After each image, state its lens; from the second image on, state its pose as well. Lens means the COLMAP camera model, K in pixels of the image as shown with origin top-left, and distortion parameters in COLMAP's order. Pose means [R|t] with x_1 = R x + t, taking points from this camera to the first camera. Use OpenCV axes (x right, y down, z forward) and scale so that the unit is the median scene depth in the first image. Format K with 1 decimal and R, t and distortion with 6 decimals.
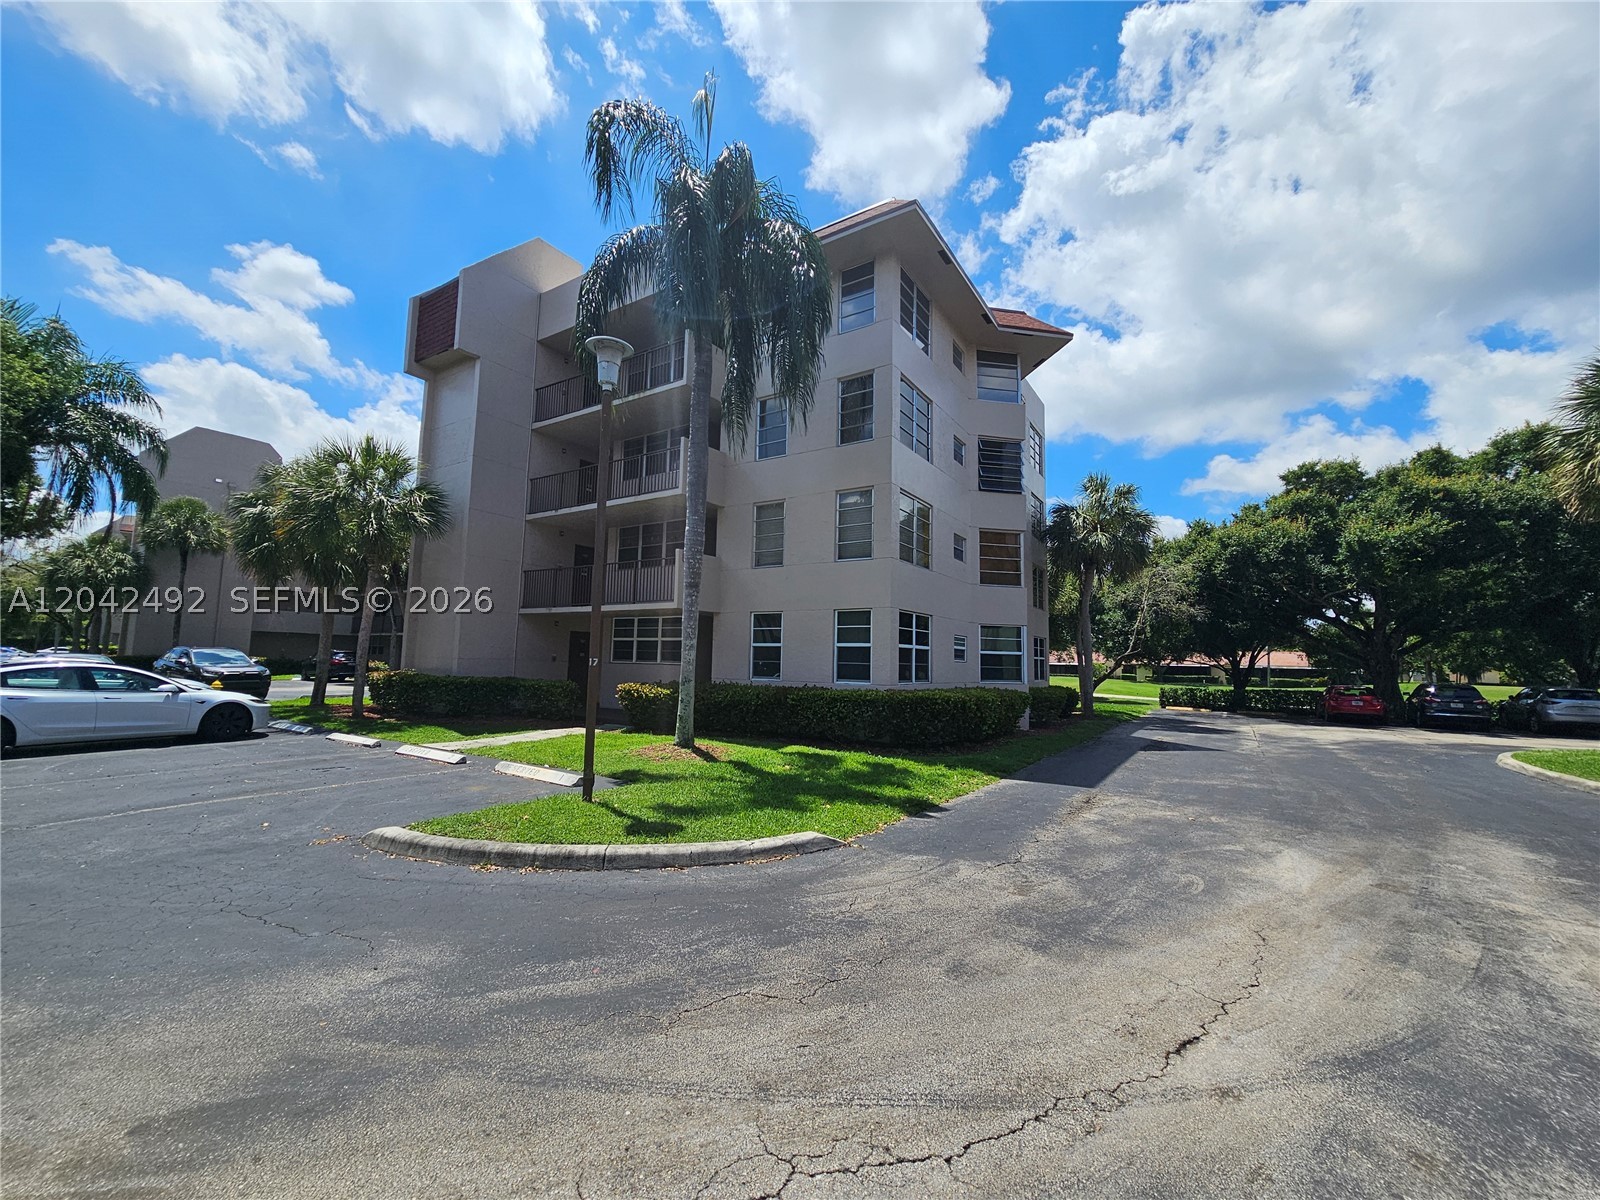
lens RADIAL K [[651.6, 0, 804.9], [0, 651.6, 589.9], [0, 0, 1]] dist [-0.002915, 0.000242]
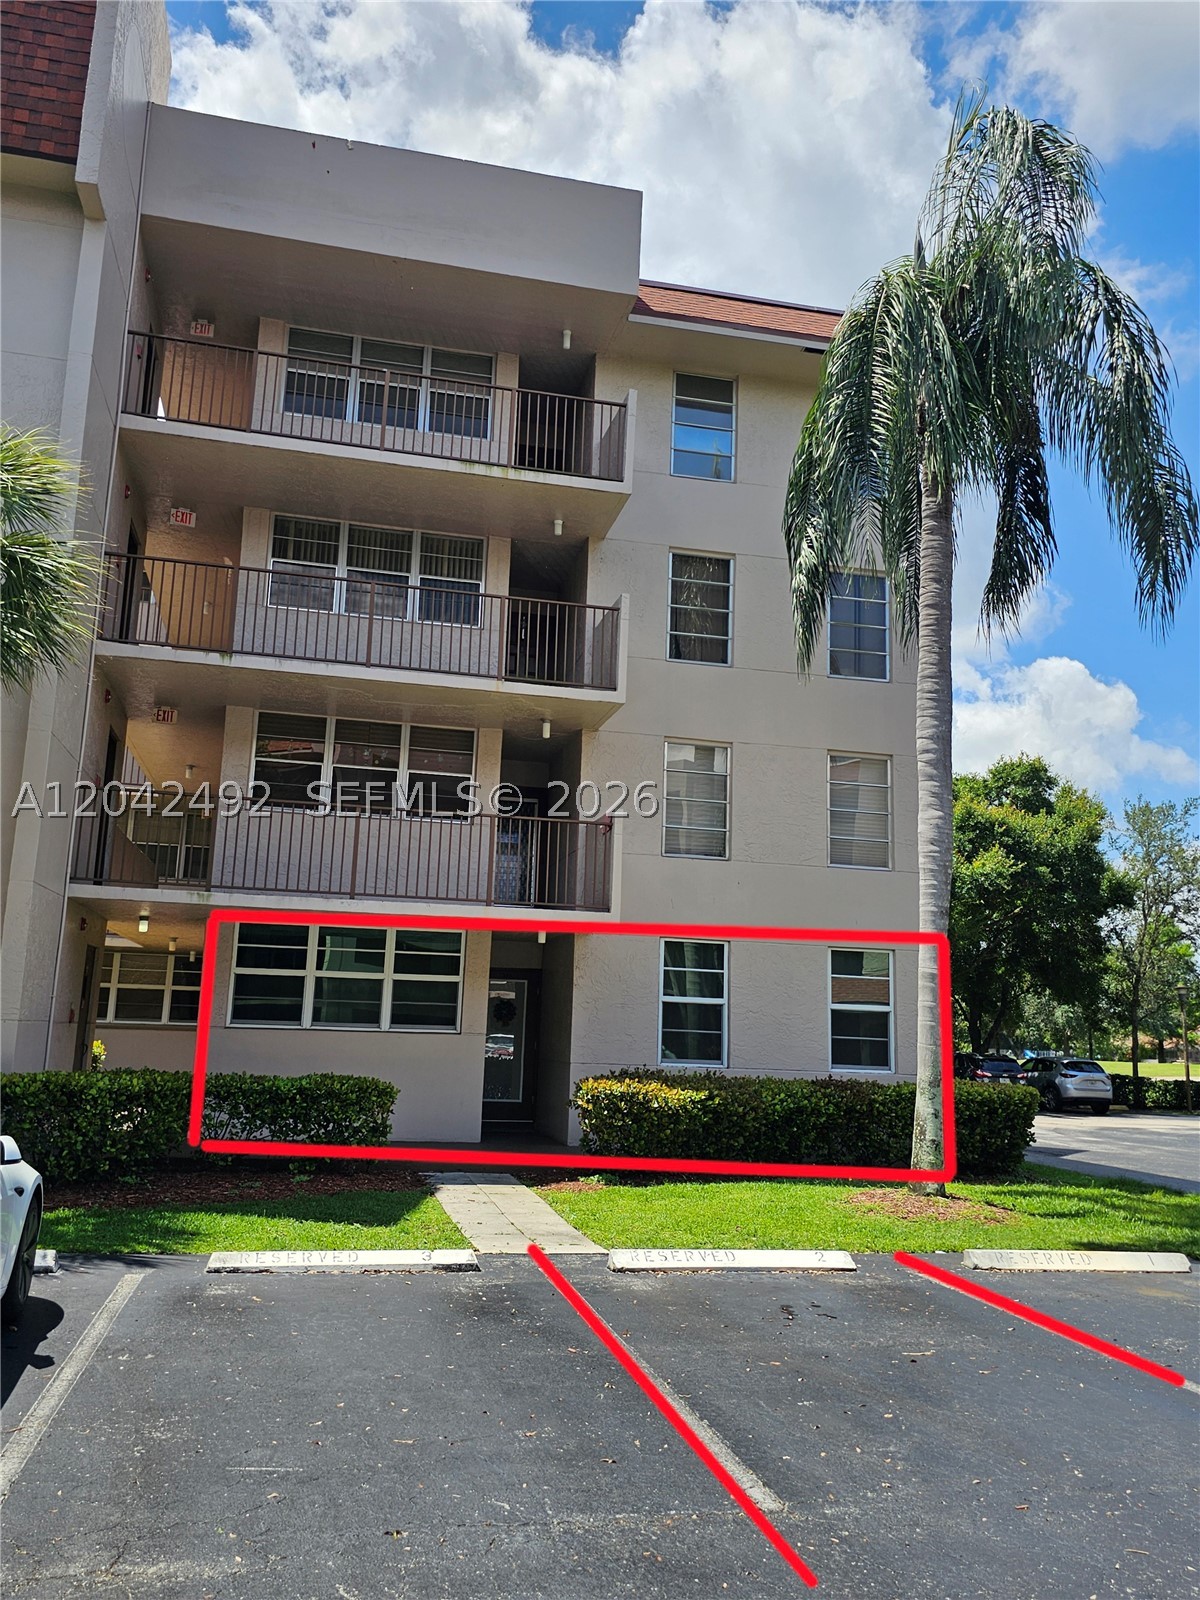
lens RADIAL K [[1281.1, 0, 601.5], [0, 1281.1, 778.7], [0, 0, 1]] dist [0.069851, -0.071773]
pose [[0.692930, 0.140276, 0.707227, -0.844297], [-0.099081, 0.990112, -0.099307, 0.013390], [-0.714164, -0.001260, 0.699977, 0.280598]]
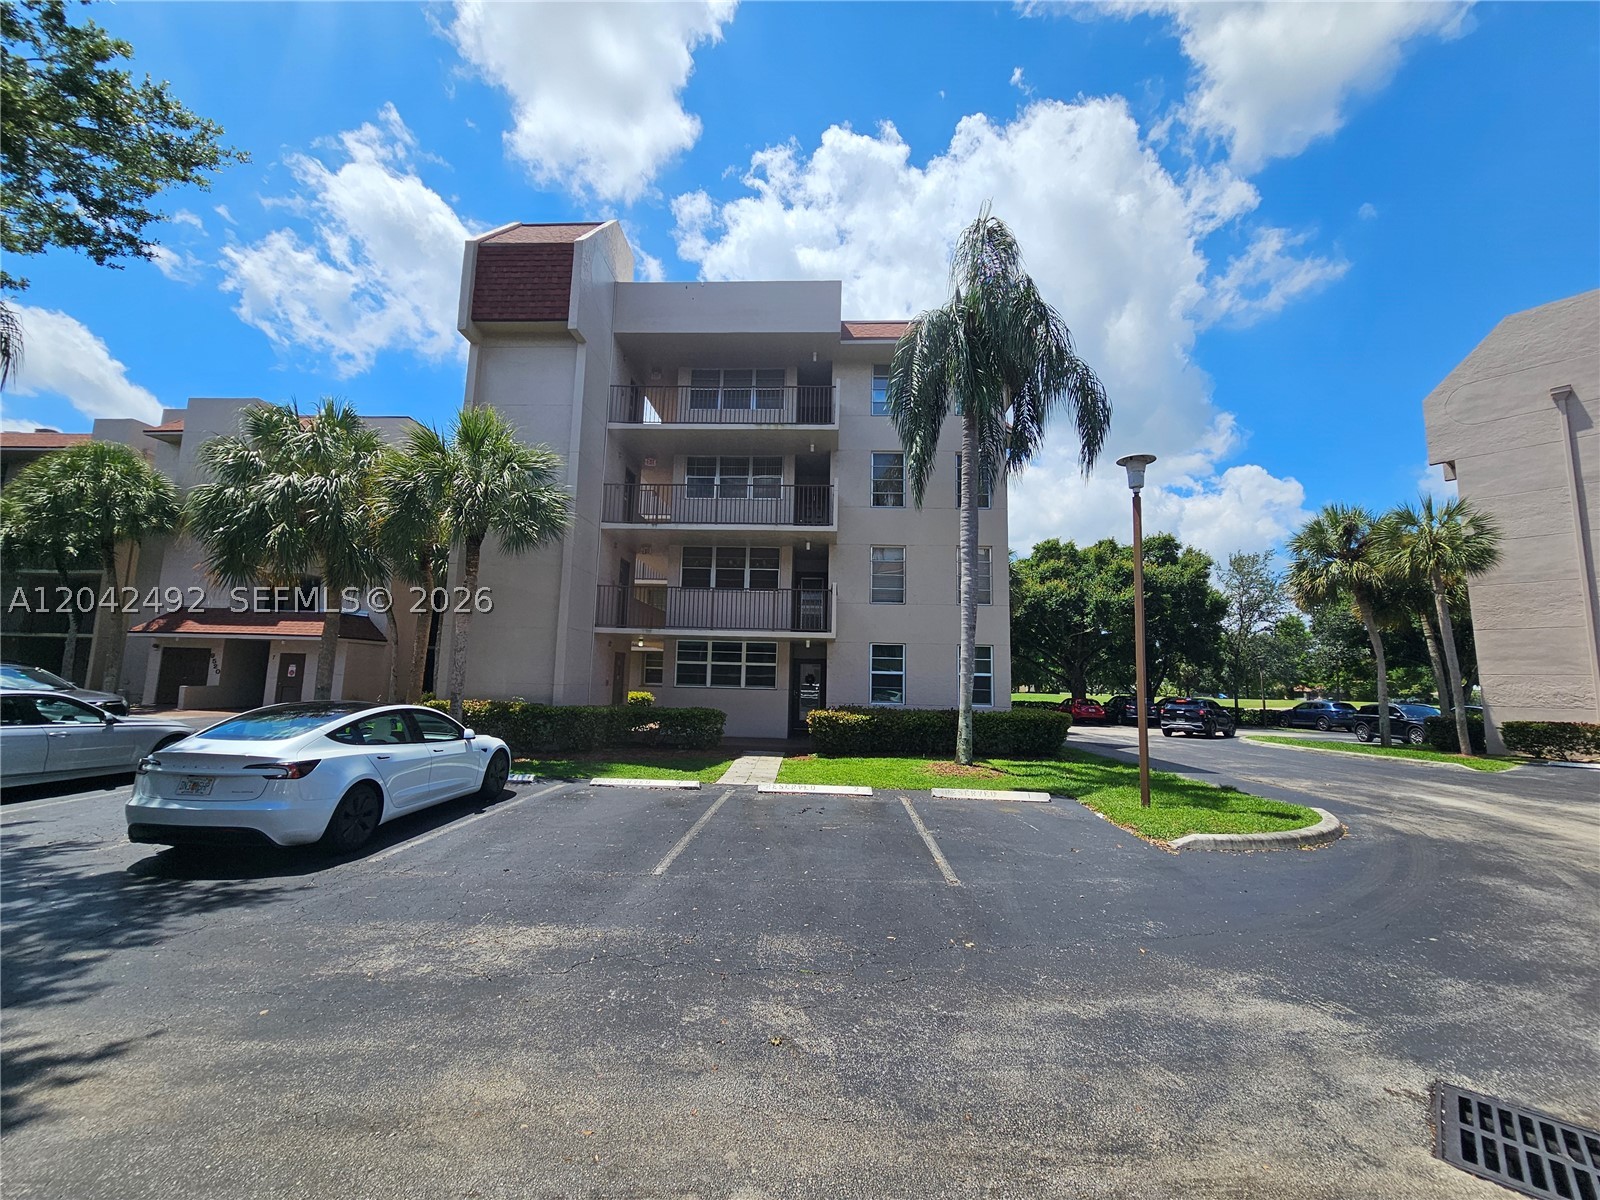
lens RADIAL K [[651.6, 0, 804.1], [0, 651.6, 592.1], [0, 0, 1]] dist [-0.002915, 0.000242]
pose [[0.858968, 0.067792, 0.507522, -0.716400], [-0.061569, 0.997680, -0.029059, -0.012348], [-0.508314, -0.006287, 0.861149, 0.095149]]
